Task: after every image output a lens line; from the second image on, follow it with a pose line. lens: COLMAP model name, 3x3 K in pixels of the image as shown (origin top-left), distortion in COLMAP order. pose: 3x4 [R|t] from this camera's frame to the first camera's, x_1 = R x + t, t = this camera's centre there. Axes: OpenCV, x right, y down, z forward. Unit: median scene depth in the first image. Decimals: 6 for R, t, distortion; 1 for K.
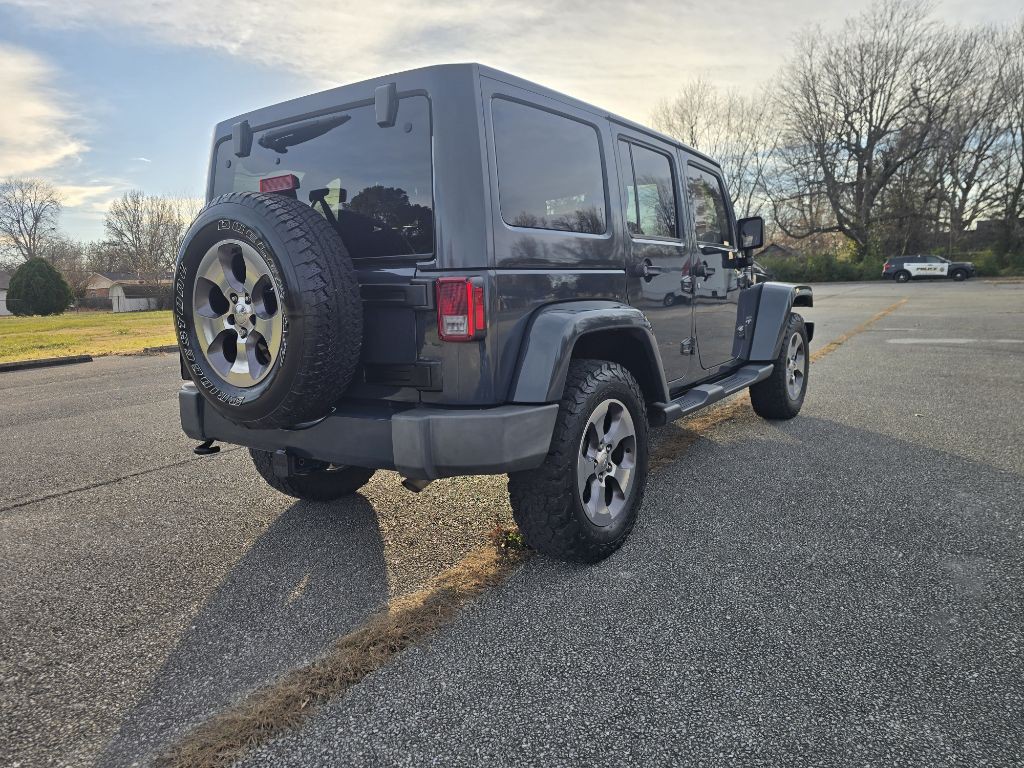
lens RADIAL K [[689.8, 0, 510.8], [0, 689.8, 370.9], [0, 0, 1]] dist [0.053182, -0.039631]
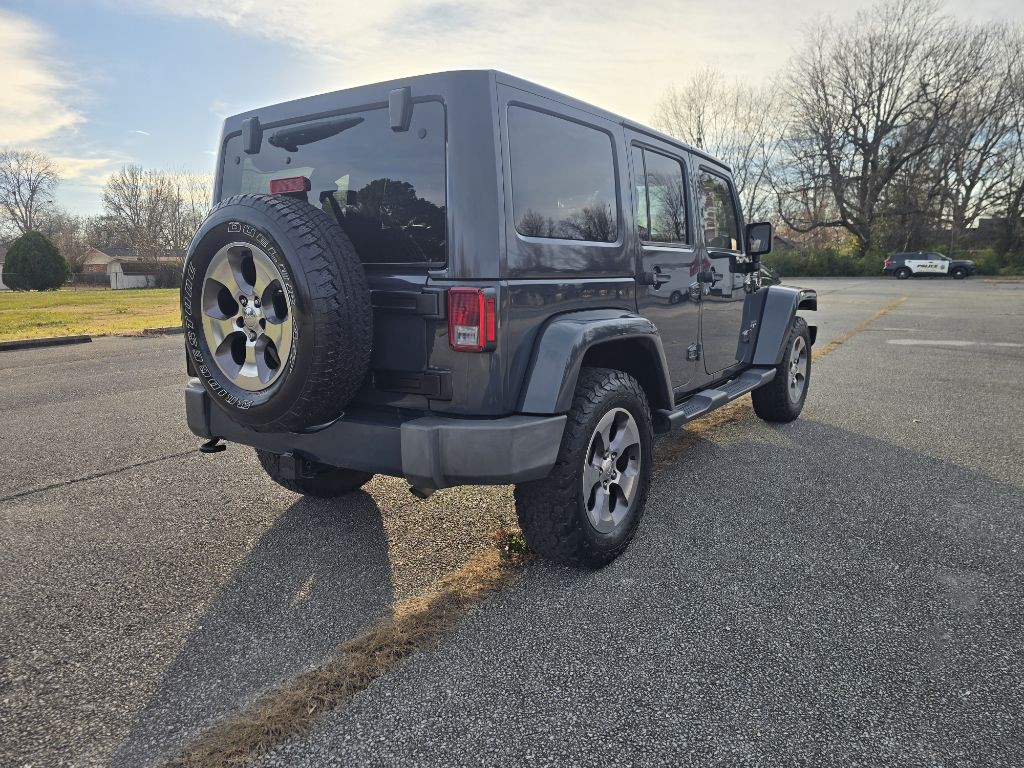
lens RADIAL K [[688.5, 0, 518.6], [0, 688.5, 380.5], [0, 0, 1]] dist [0.052760, -0.039818]
pose [[0.999662, 0.022933, 0.012240, -0.012006], [-0.023330, 0.999170, 0.033385, -0.028187], [-0.011464, -0.033660, 0.999368, -0.000419]]
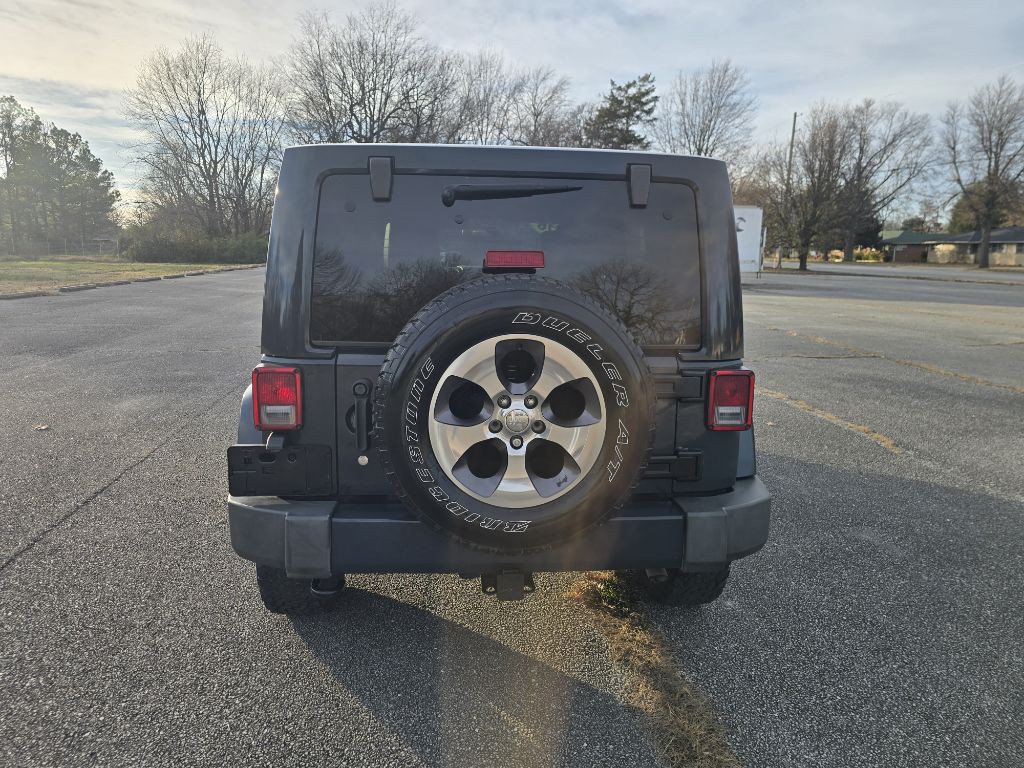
lens RADIAL K [[688.5, 0, 518.6], [0, 688.5, 380.5], [0, 0, 1]] dist [0.052760, -0.039818]
pose [[0.772031, -0.072058, 0.631487, -0.761779], [0.041694, 0.997154, 0.062810, -0.153433], [-0.634215, -0.022162, 0.772839, 0.307386]]
